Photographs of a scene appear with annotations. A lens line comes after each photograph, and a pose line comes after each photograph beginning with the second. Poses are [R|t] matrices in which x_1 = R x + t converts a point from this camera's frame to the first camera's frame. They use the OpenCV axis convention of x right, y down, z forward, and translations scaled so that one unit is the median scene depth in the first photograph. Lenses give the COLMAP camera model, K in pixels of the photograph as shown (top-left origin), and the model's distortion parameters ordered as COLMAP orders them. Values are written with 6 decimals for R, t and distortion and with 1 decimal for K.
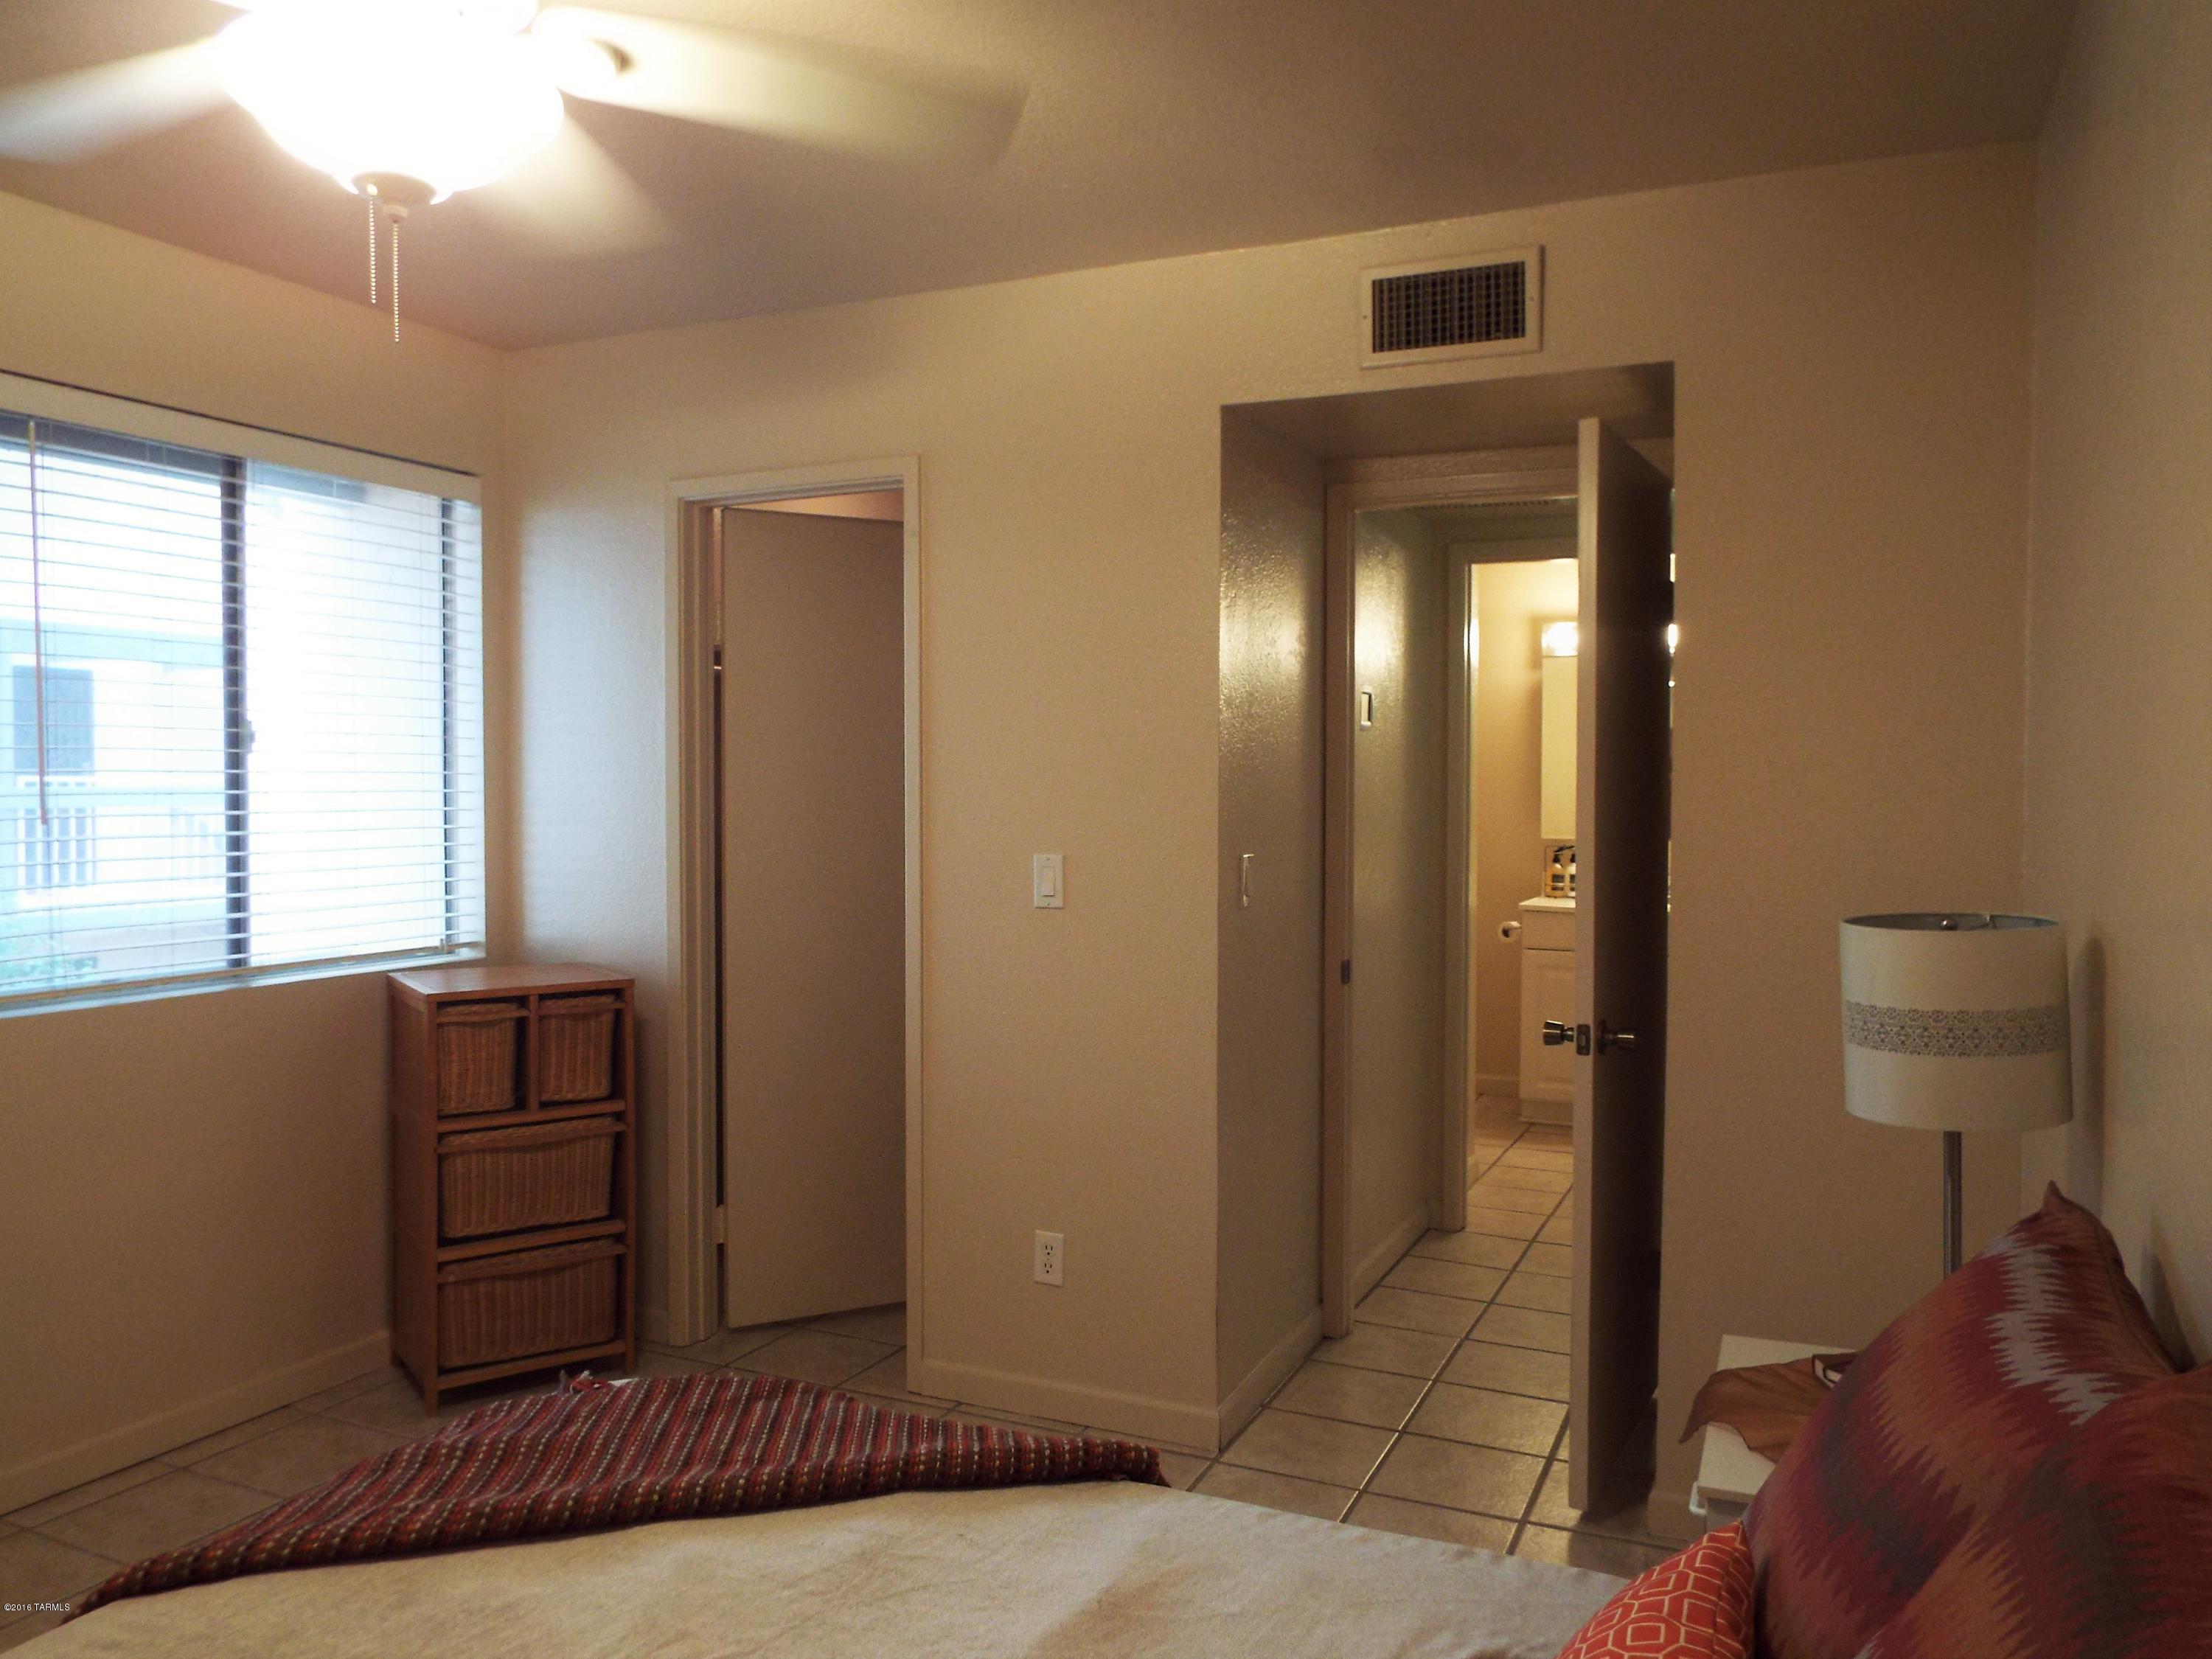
lens RADIAL K [[1608.4, 0, 1069.4], [0, 1608.4, 823.9], [0, 0, 1]] dist [-0.030397, 0.023119]
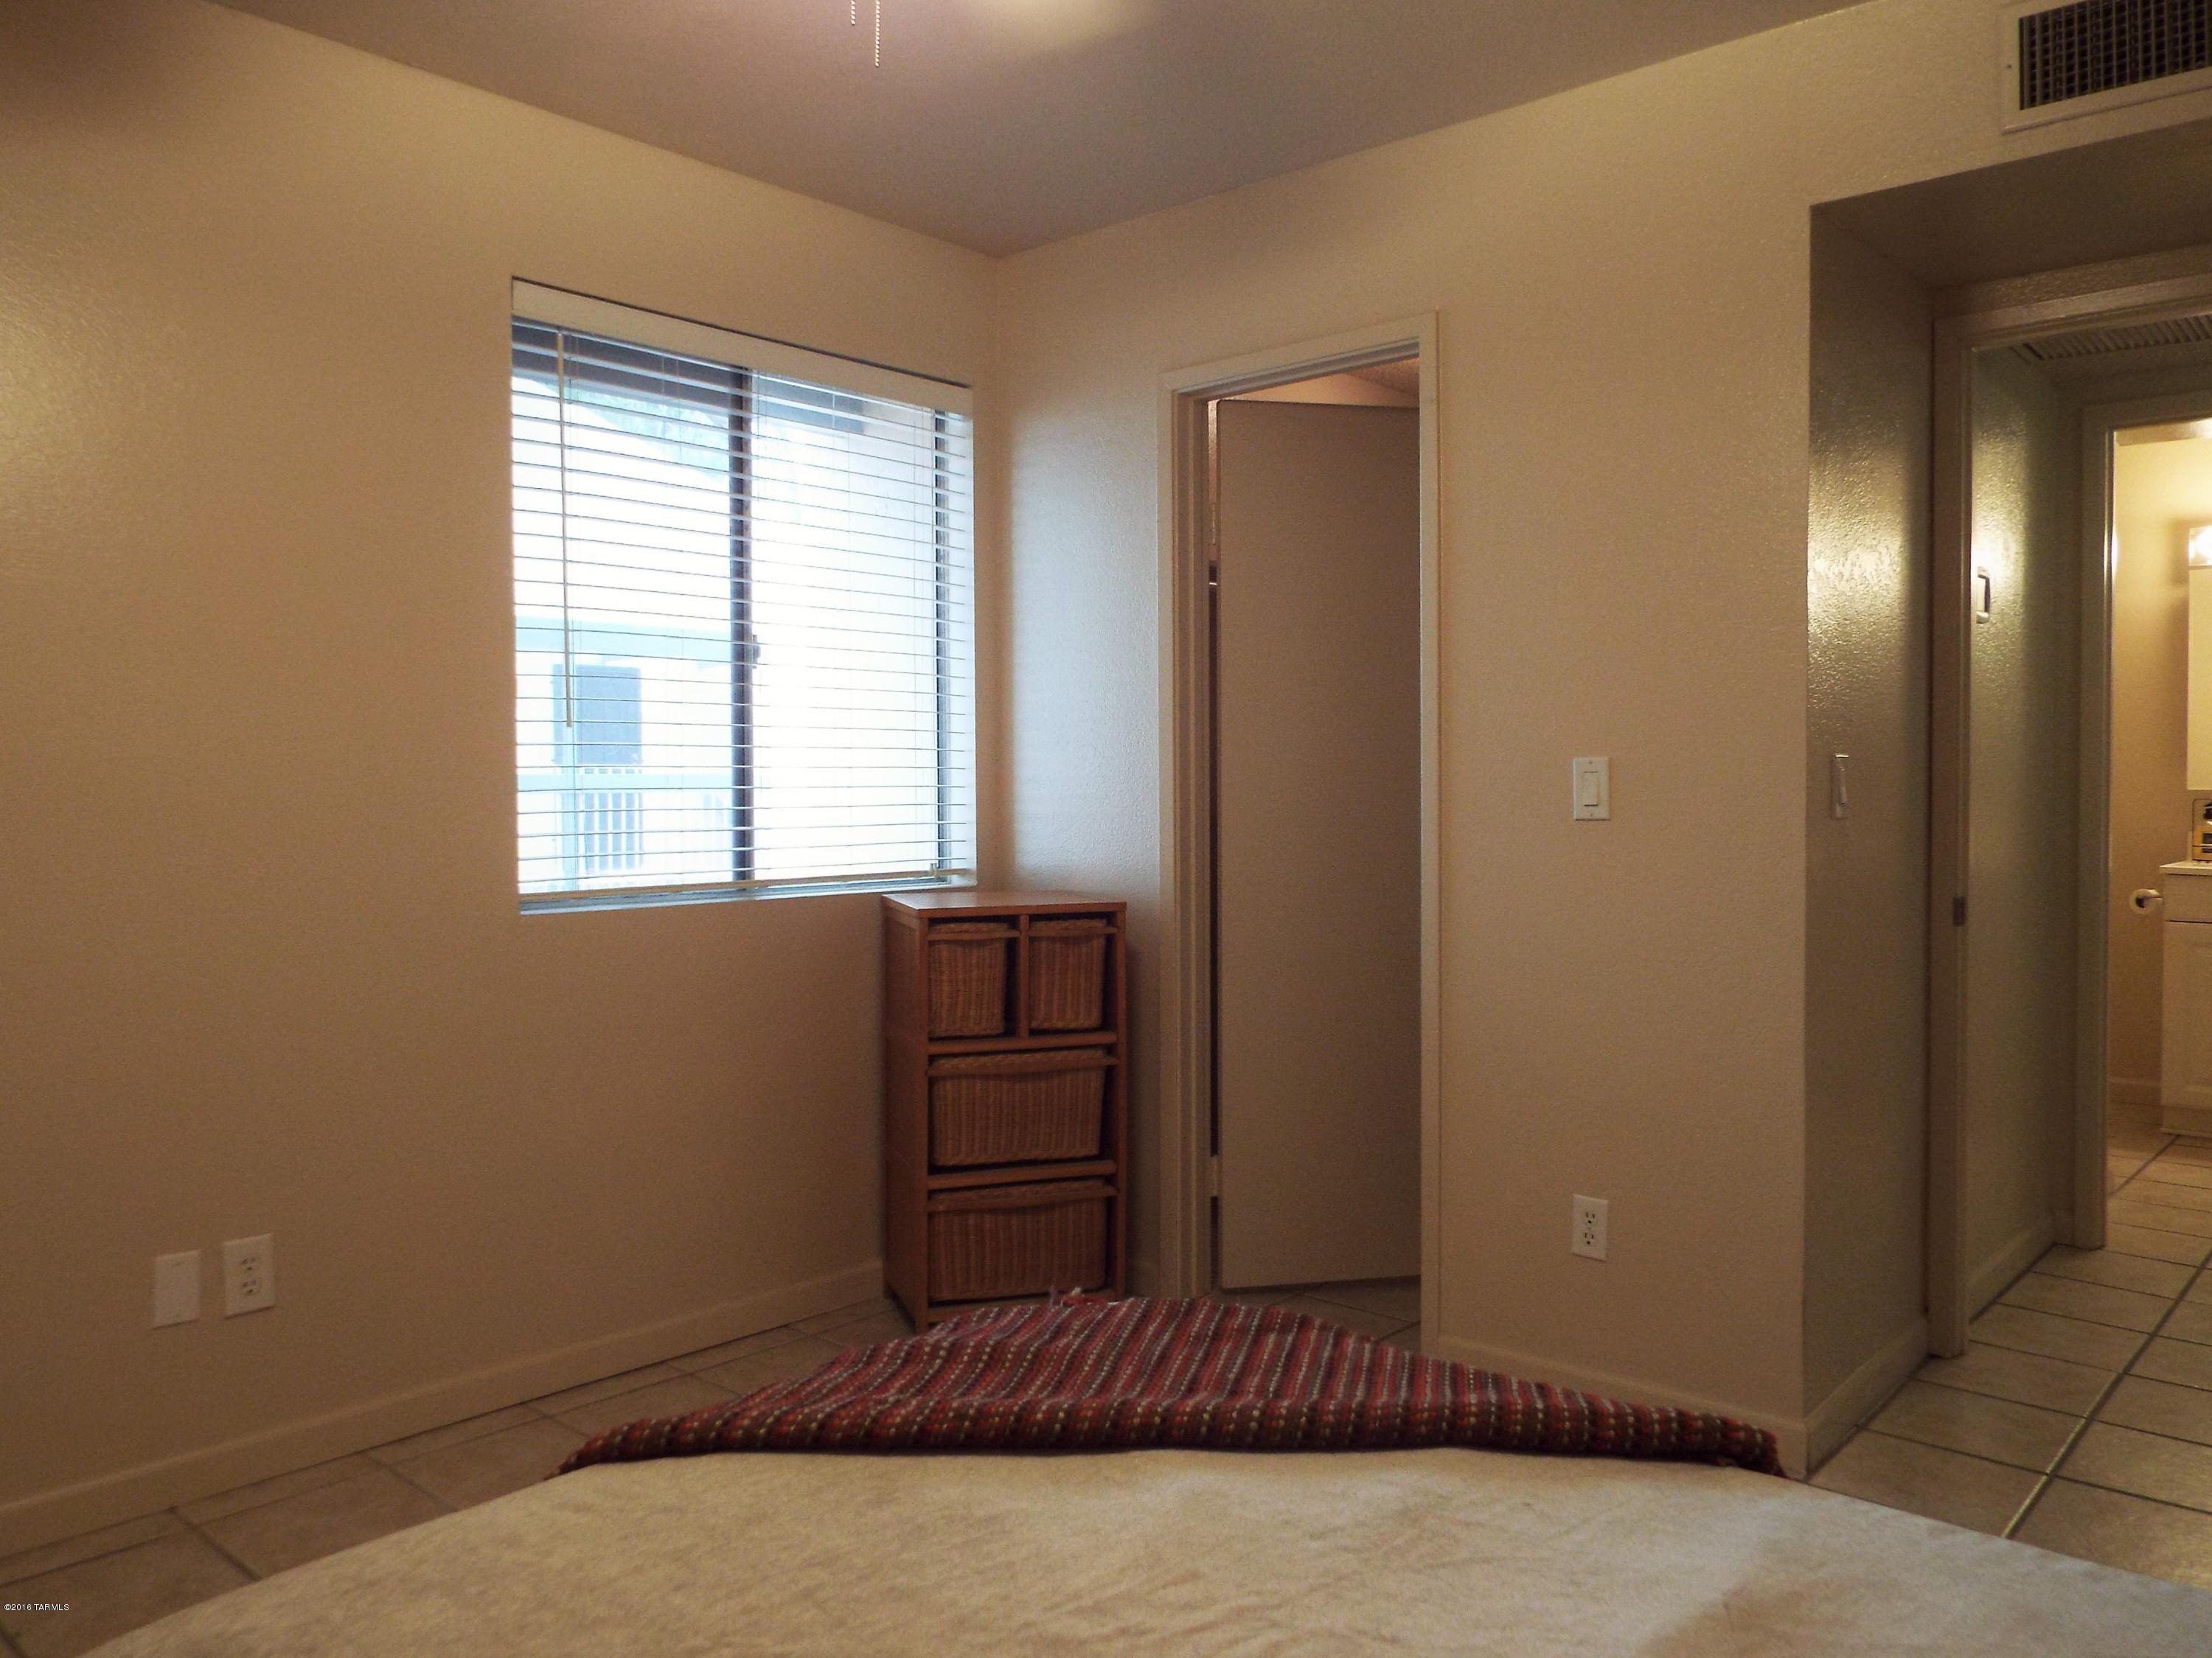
lens RADIAL K [[1608.3, 0, 1069.4], [0, 1608.3, 823.4], [0, 0, 1]] dist [-0.030397, 0.023119]
pose [[0.957015, -0.001755, -0.290035, -0.035279], [-0.001477, 0.999939, -0.010921, 0.072263], [0.290036, 0.010880, 0.956954, 0.104827]]
